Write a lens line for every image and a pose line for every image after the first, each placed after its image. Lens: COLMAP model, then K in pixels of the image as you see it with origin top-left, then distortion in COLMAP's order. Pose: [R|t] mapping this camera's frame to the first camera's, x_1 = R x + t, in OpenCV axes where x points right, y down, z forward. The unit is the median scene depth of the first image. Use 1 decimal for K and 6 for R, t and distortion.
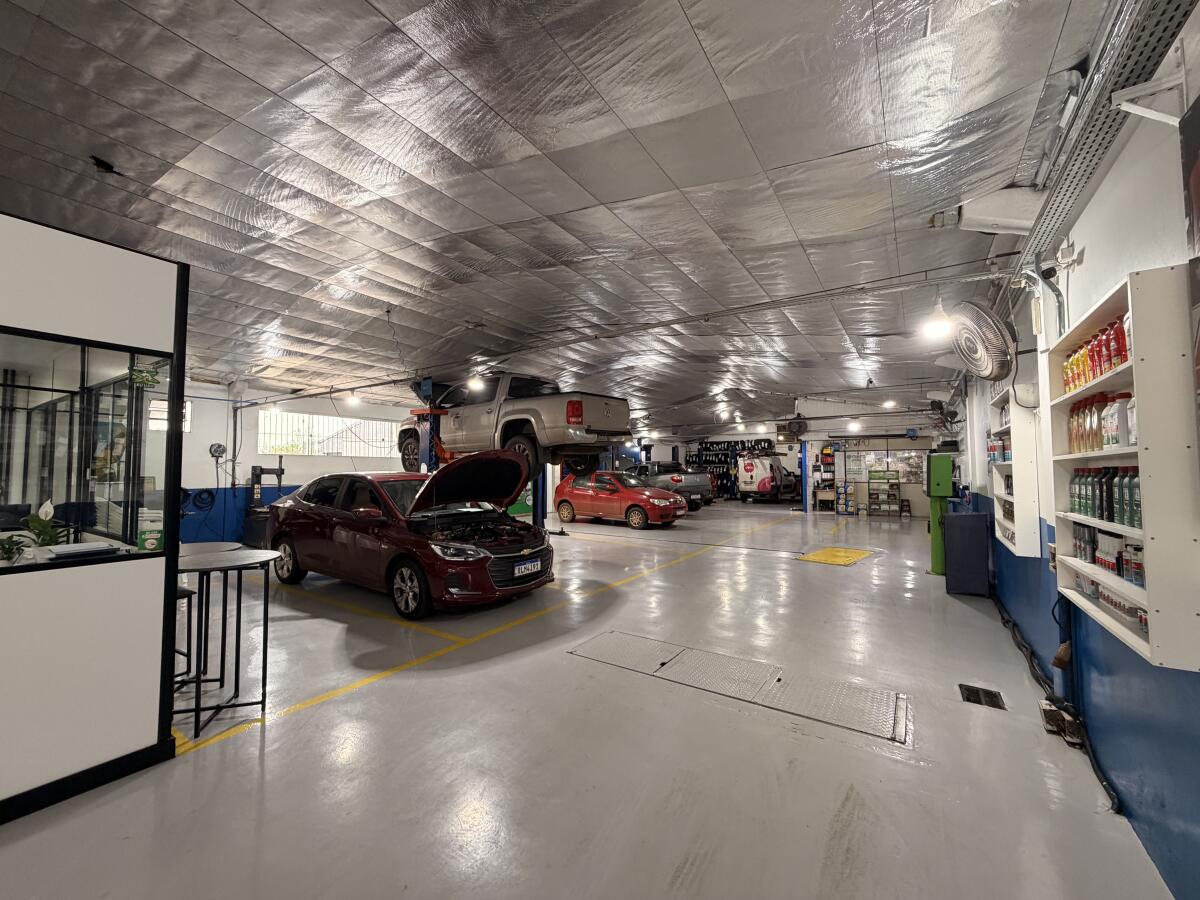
lens RADIAL K [[480.0, 0, 597.0], [0, 480.0, 451.4], [0, 0, 1]] dist [0.000999, 0.000096]
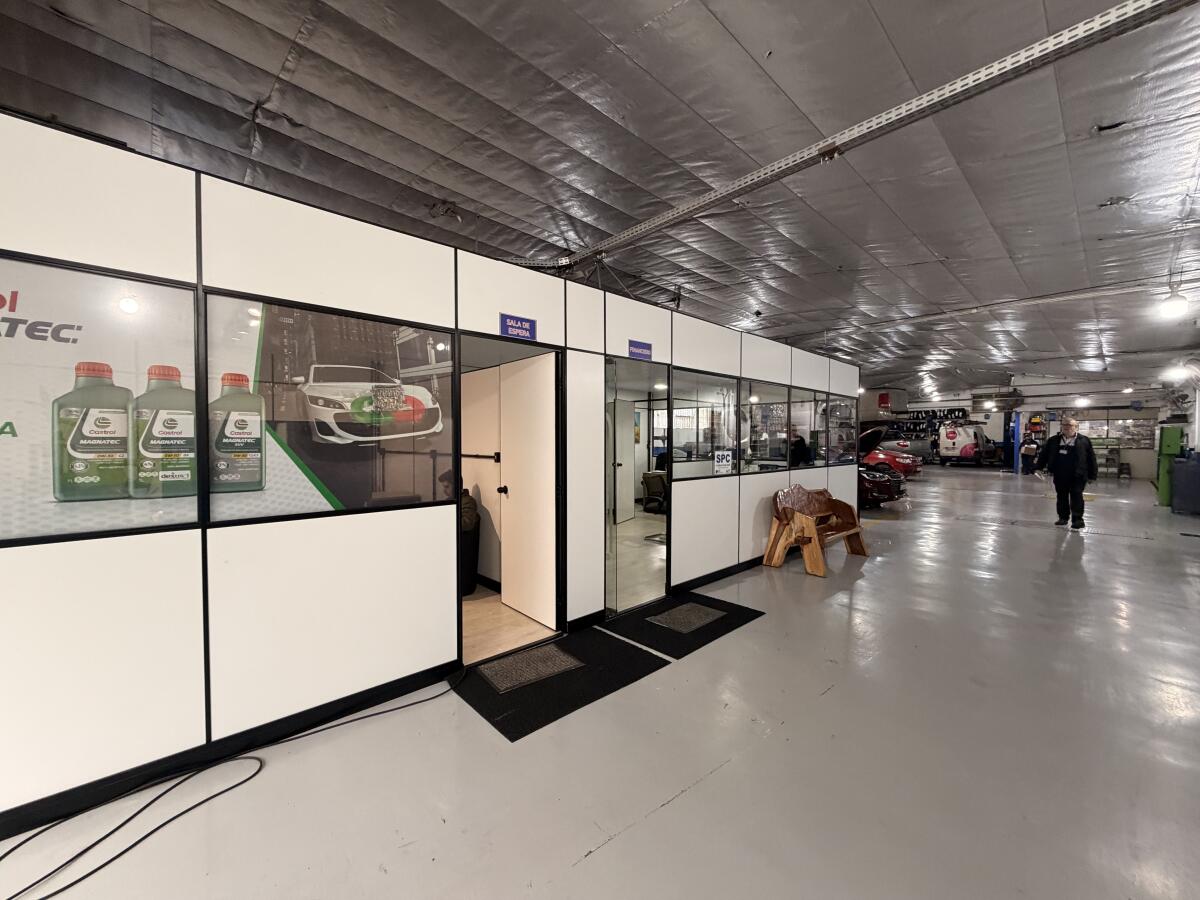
lens RADIAL K [[474.4, 0, 595.3], [0, 474.4, 451.4], [0, 0, 1]] dist [-0.000591, -0.000179]
pose [[0.968656, 0.006870, -0.248312, -0.790876], [0.009834, 0.997773, 0.065969, -0.036839], [0.248212, -0.066344, 0.966431, -1.056725]]
